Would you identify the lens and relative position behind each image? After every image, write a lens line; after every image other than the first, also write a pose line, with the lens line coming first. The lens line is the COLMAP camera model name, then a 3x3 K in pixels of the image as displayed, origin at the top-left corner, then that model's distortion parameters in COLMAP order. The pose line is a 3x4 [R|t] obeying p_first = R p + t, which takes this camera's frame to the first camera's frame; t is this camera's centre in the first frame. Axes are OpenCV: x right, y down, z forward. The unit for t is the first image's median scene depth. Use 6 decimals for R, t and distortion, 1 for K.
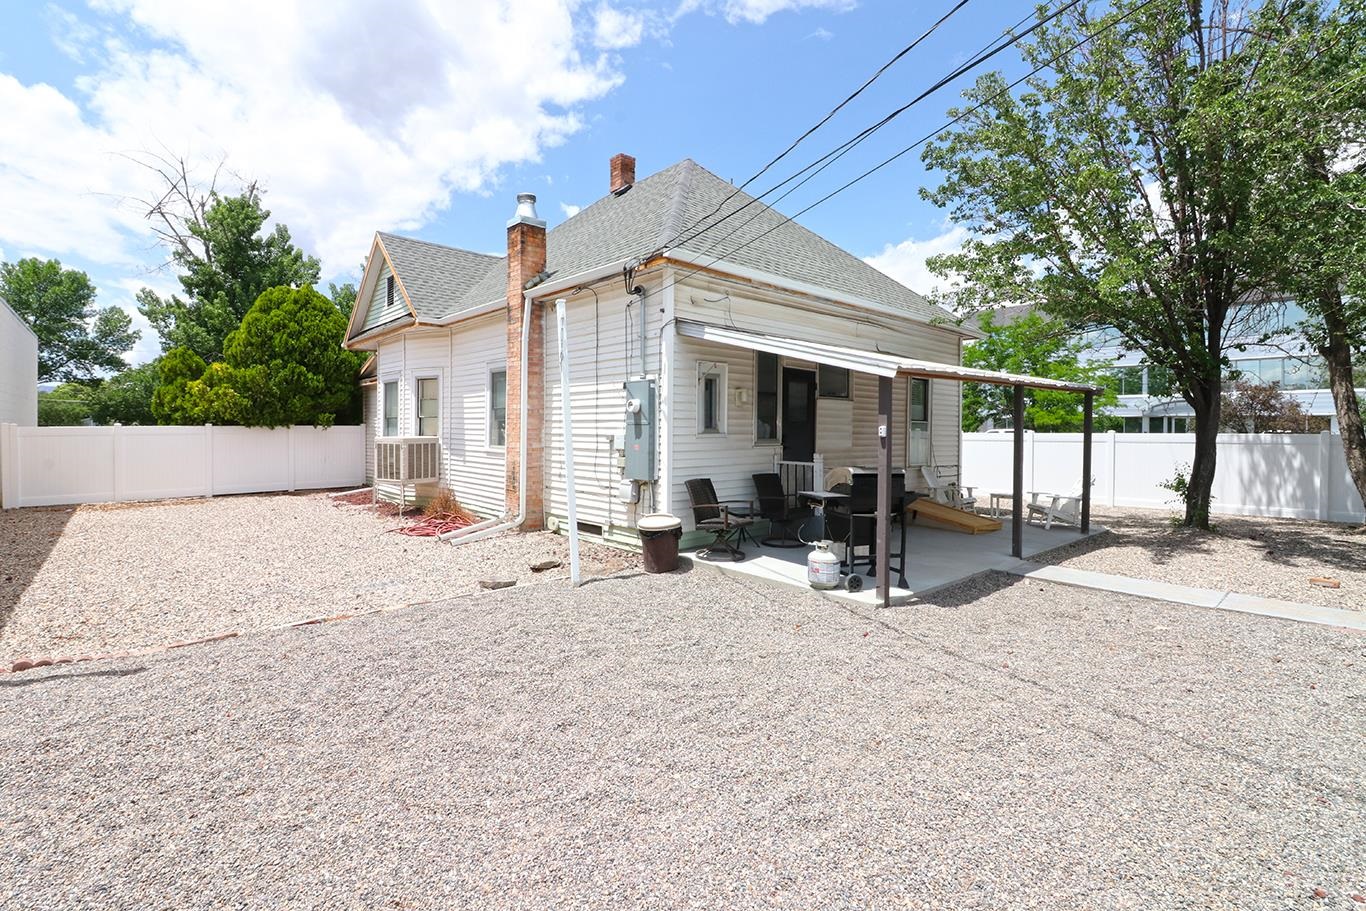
lens RADIAL K [[625.6, 0, 679.6], [0, 625.6, 437.5], [0, 0, 1]] dist [-0.000004, -0.012447]
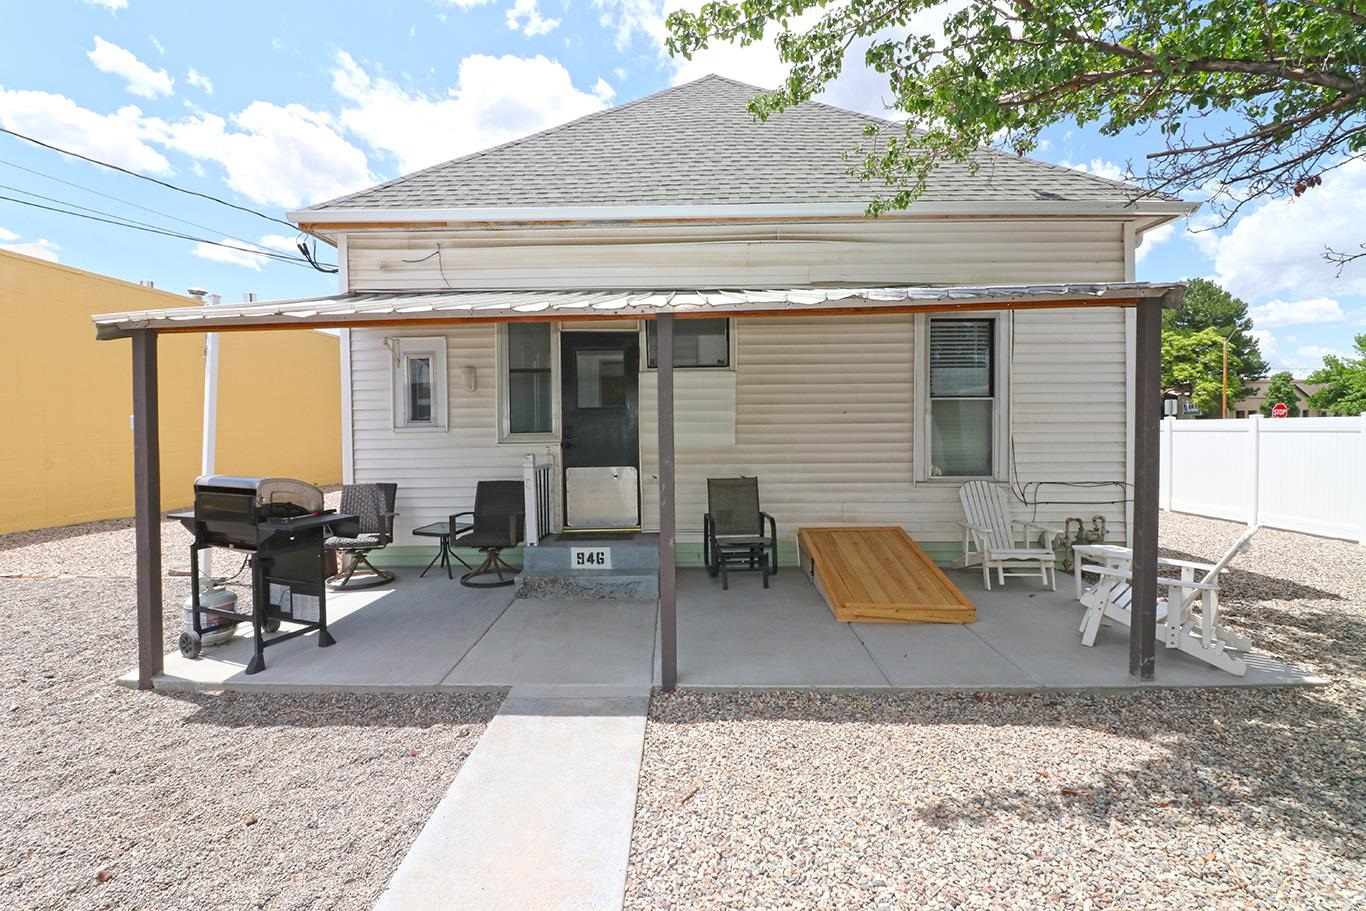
lens RADIAL K [[625.6, 0, 679.6], [0, 625.6, 437.5], [0, 0, 1]] dist [-0.000004, -0.012447]
pose [[0.740719, -0.008437, -0.671762, 0.744839], [0.008393, 0.999959, -0.003305, 0.010652], [0.671763, -0.003191, 0.740759, 0.568217]]
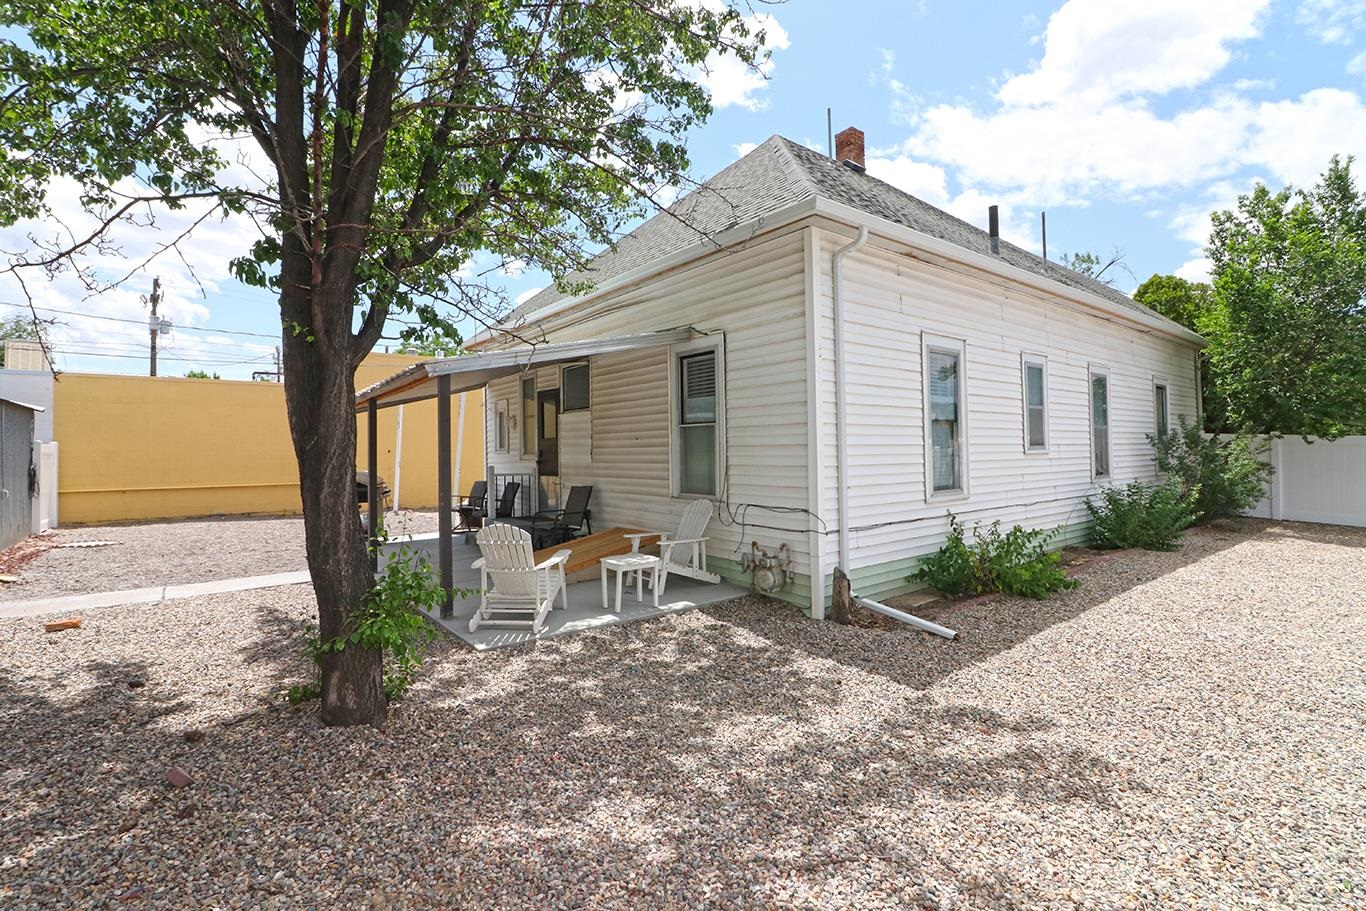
lens RADIAL K [[625.6, 0, 679.6], [0, 625.6, 437.5], [0, 0, 1]] dist [-0.000004, -0.012447]
pose [[-0.064403, -0.016034, -0.997795, 1.288725], [0.019601, 0.999658, -0.017329, -0.003313], [0.997731, -0.020674, -0.064067, 1.328106]]
